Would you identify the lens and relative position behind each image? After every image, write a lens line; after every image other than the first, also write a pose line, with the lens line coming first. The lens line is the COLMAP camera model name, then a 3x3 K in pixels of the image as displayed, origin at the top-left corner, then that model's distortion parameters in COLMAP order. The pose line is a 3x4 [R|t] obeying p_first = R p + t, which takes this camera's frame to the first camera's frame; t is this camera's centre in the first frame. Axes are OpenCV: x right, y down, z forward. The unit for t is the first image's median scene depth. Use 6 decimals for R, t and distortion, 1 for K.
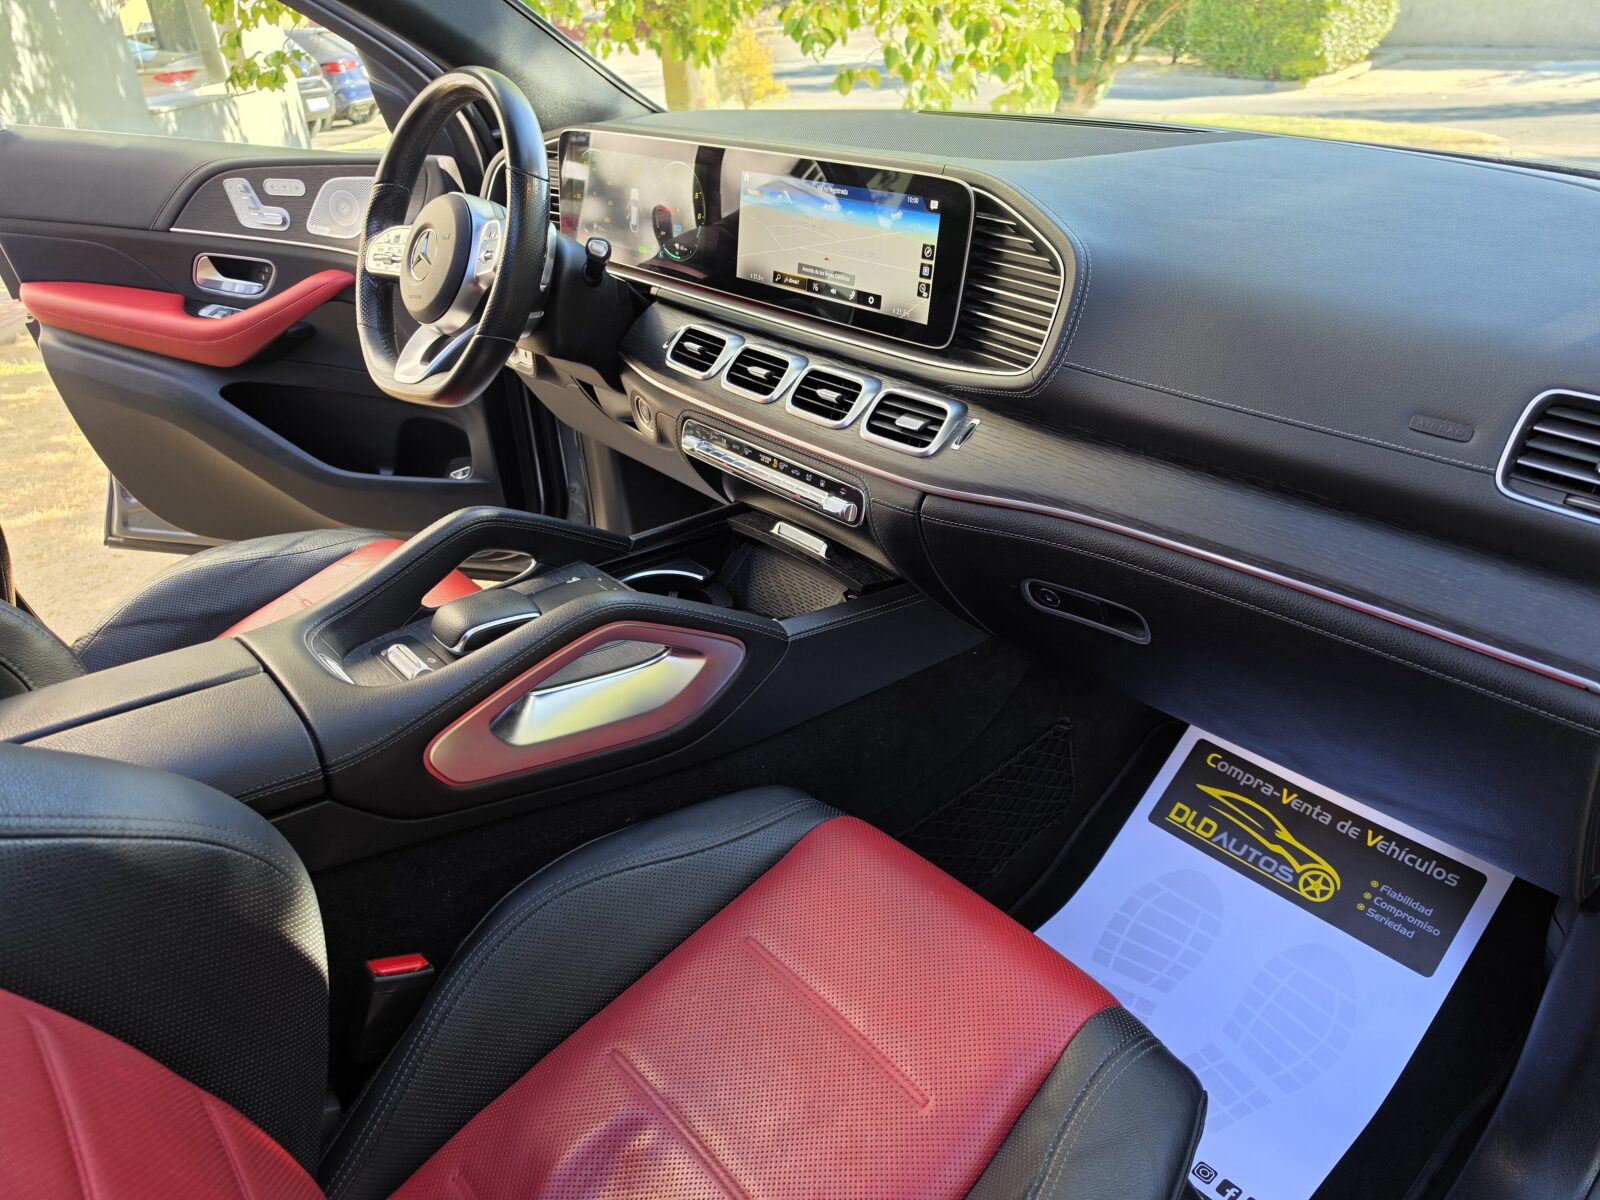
lens RADIAL K [[1112.9, 0, 804.0], [0, 1112.9, 609.4], [0, 0, 1]] dist [0.053285, -0.056583]
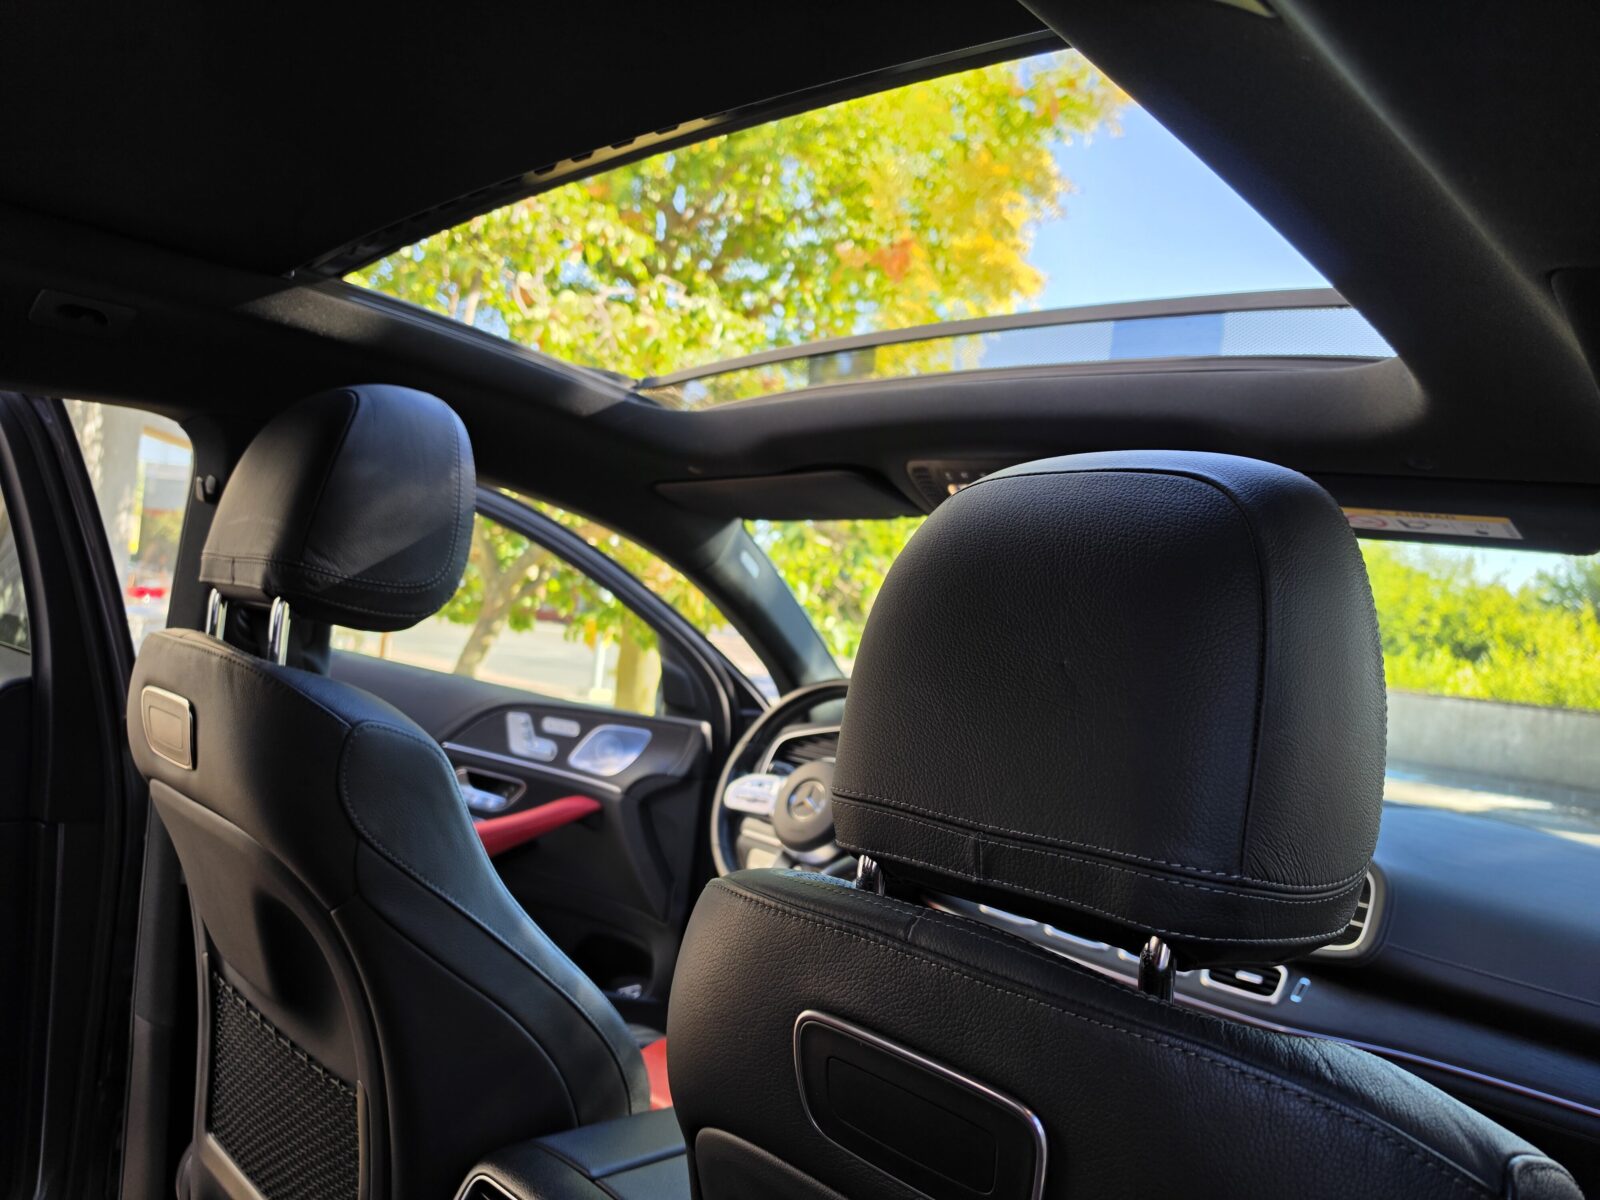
lens RADIAL K [[1140.4, 0, 800.0], [0, 1140.4, 600.0], [0, 0, 1]] dist [0.008602, -0.008712]
pose [[0.981991, 0.160877, 0.099053, -0.509815], [-0.091058, 0.862410, -0.497953, 0.135835], [-0.165534, 0.479966, 0.861528, -0.234478]]
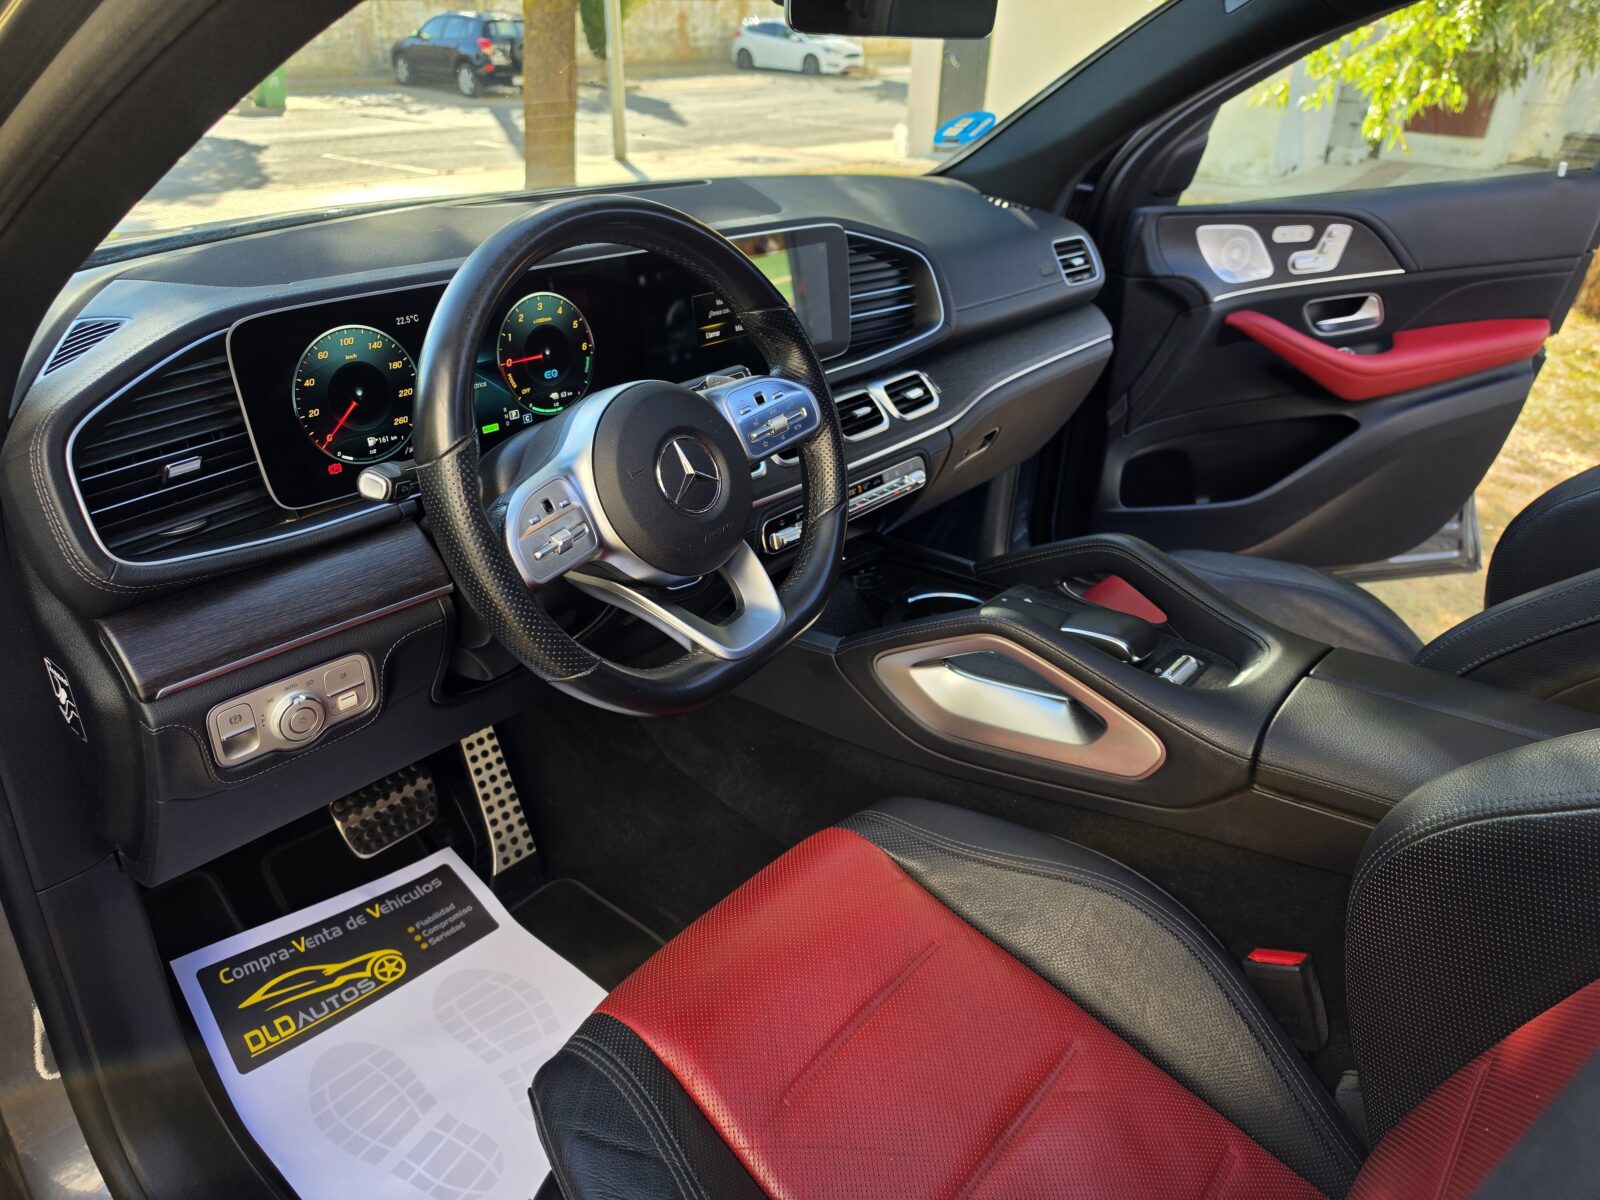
lens RADIAL K [[1107.5, 0, 800.0], [0, 1107.5, 600.0], [0, 0, 1]] dist [0.049555, -0.099887]
pose [[-0.168116, -0.421478, 0.891119, -0.955622], [0.457676, 0.767274, 0.449247, -0.517803], [-0.873080, 0.483370, 0.063910, 0.926929]]
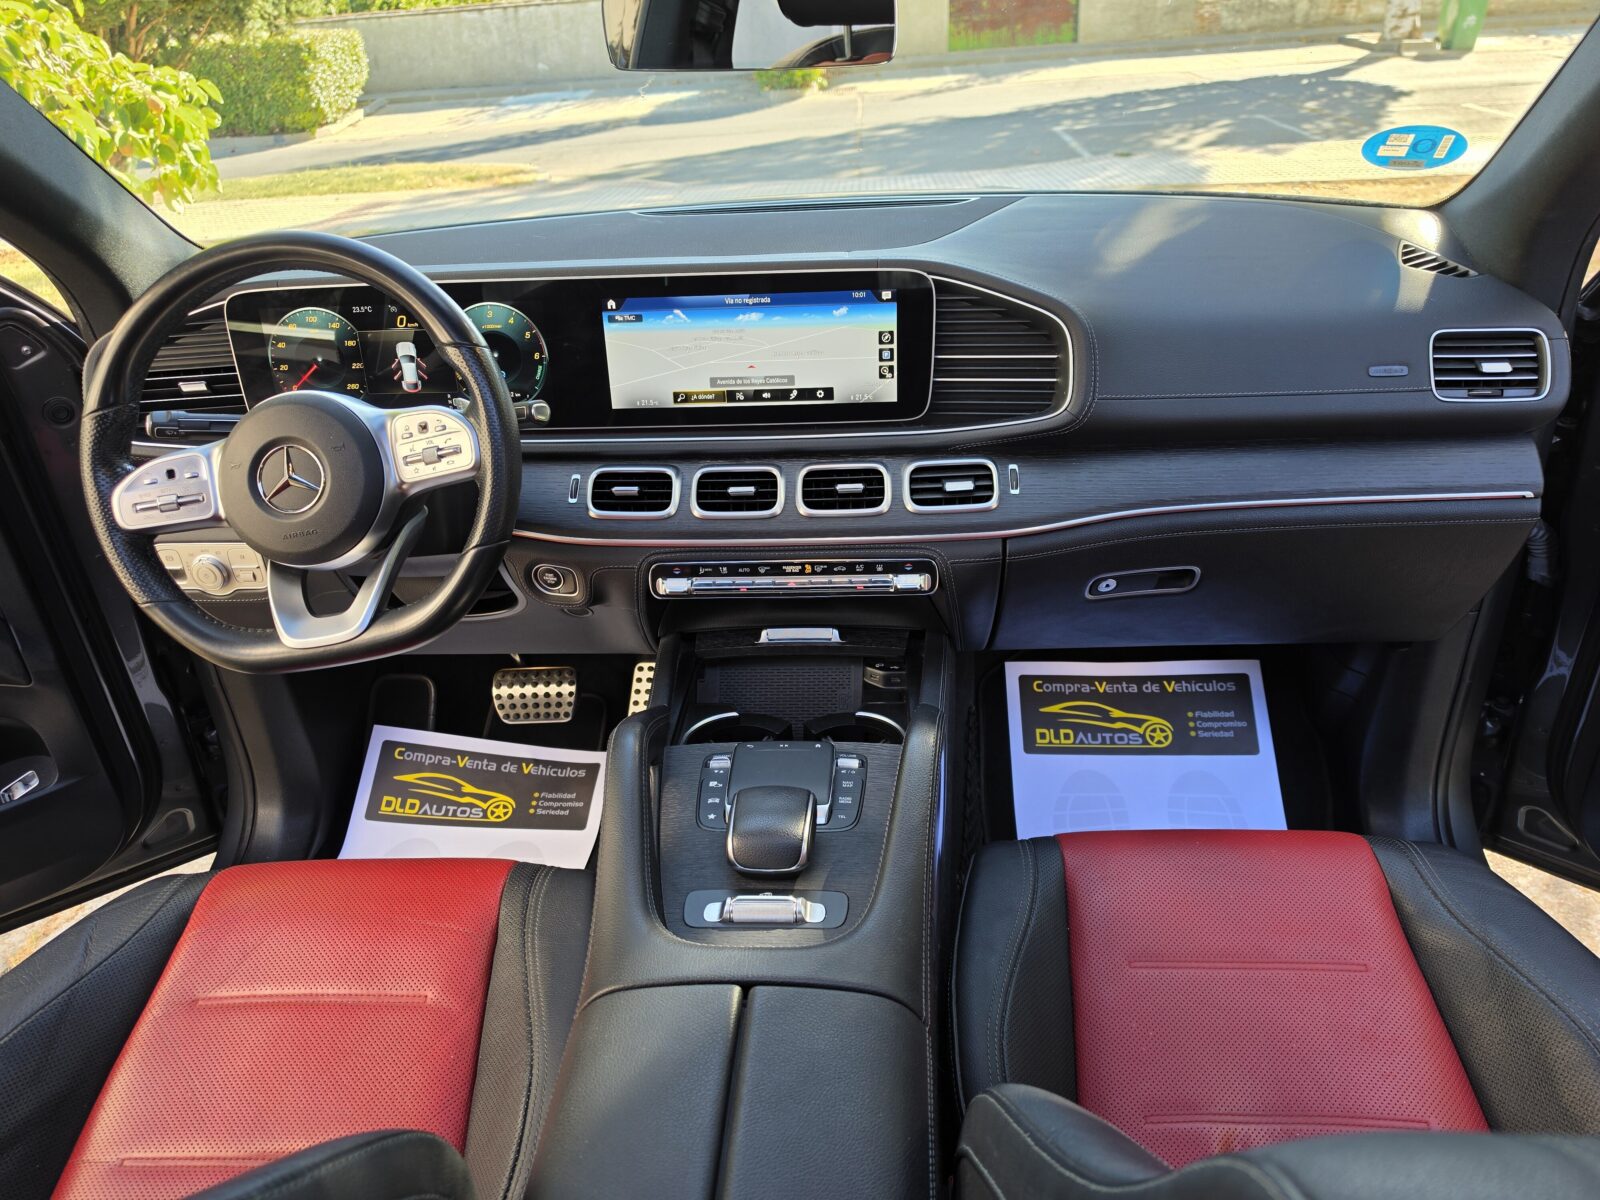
lens RADIAL K [[1104.9, 0, 802.5], [0, 1104.9, 608.9], [0, 0, 1]] dist [0.087502, -0.108963]
pose [[0.694658, -0.351502, 0.627612, -0.597950], [0.373024, 0.922029, 0.103521, -0.181780], [-0.615064, 0.162202, 0.771613, 0.214912]]
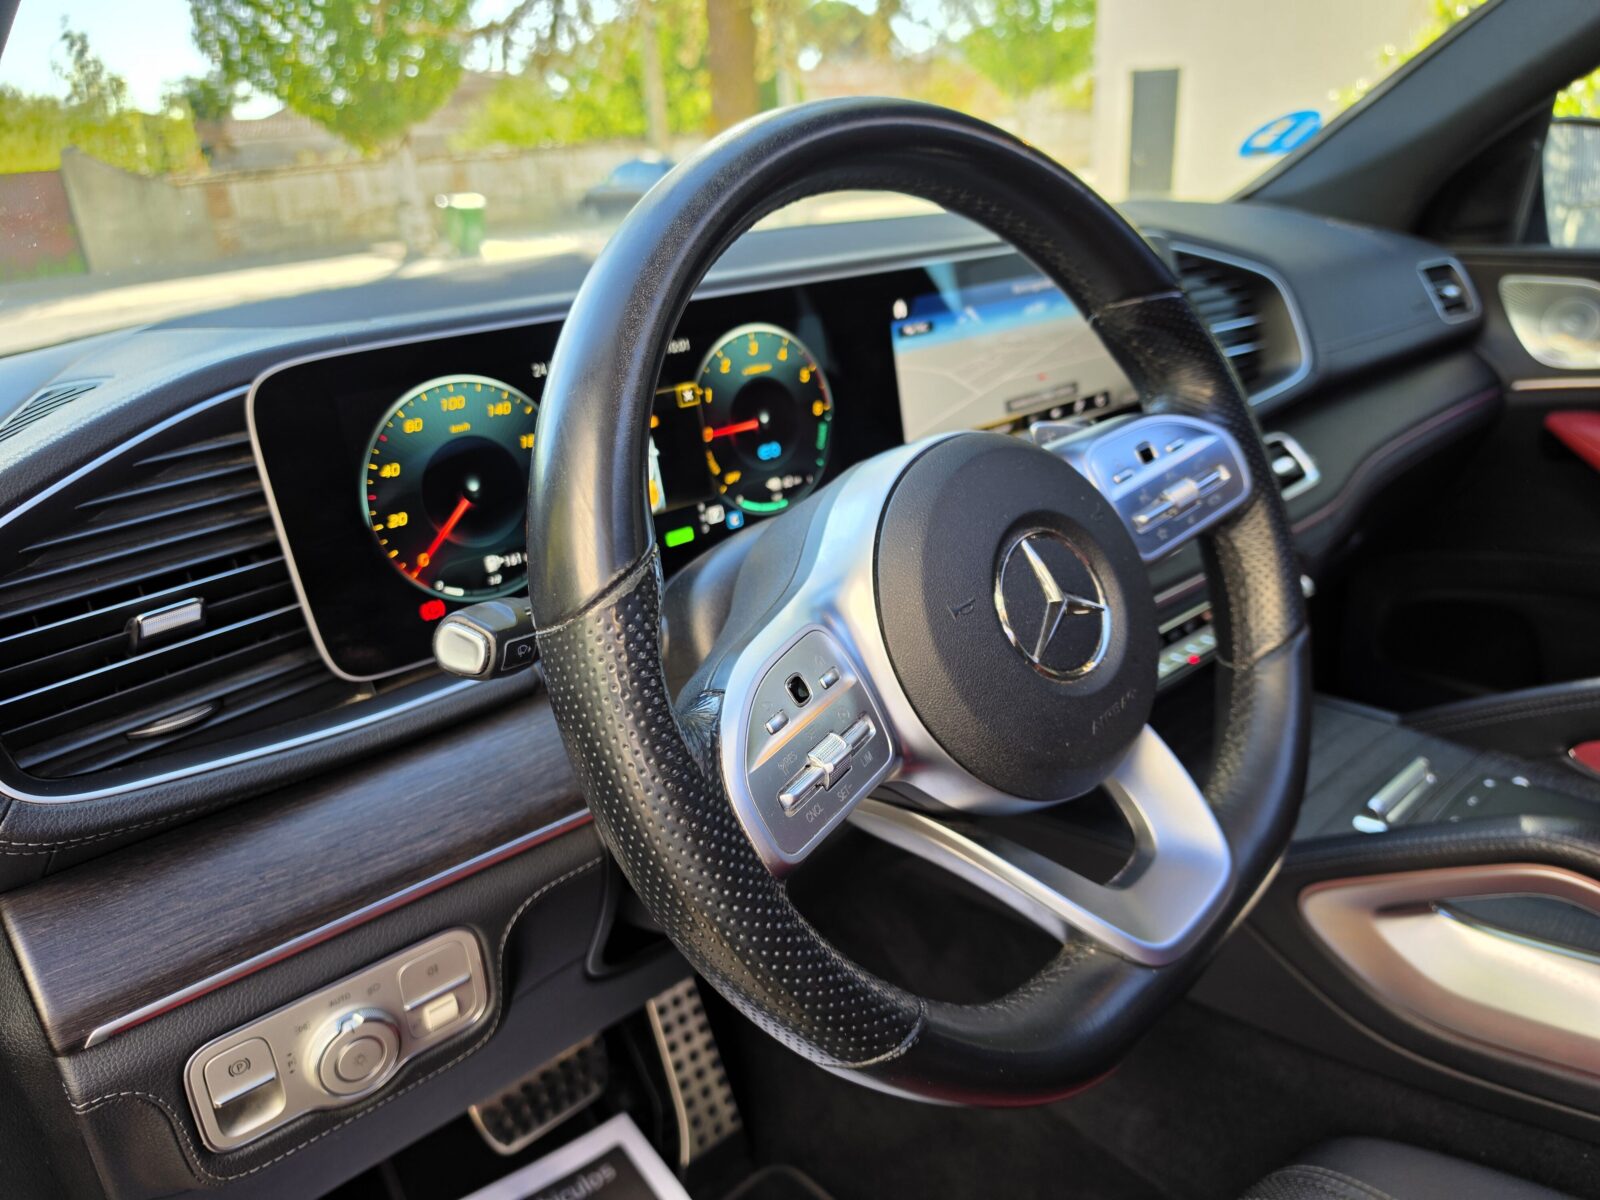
lens RADIAL K [[1129.1, 0, 810.2], [0, 1129.1, 595.9], [0, 0, 1]] dist [0.050758, -0.106709]
pose [[-0.035618, -0.322556, 0.945880, -0.656995], [0.532736, 0.794659, 0.291048, -0.453090], [-0.845532, 0.514271, 0.143533, 1.001019]]
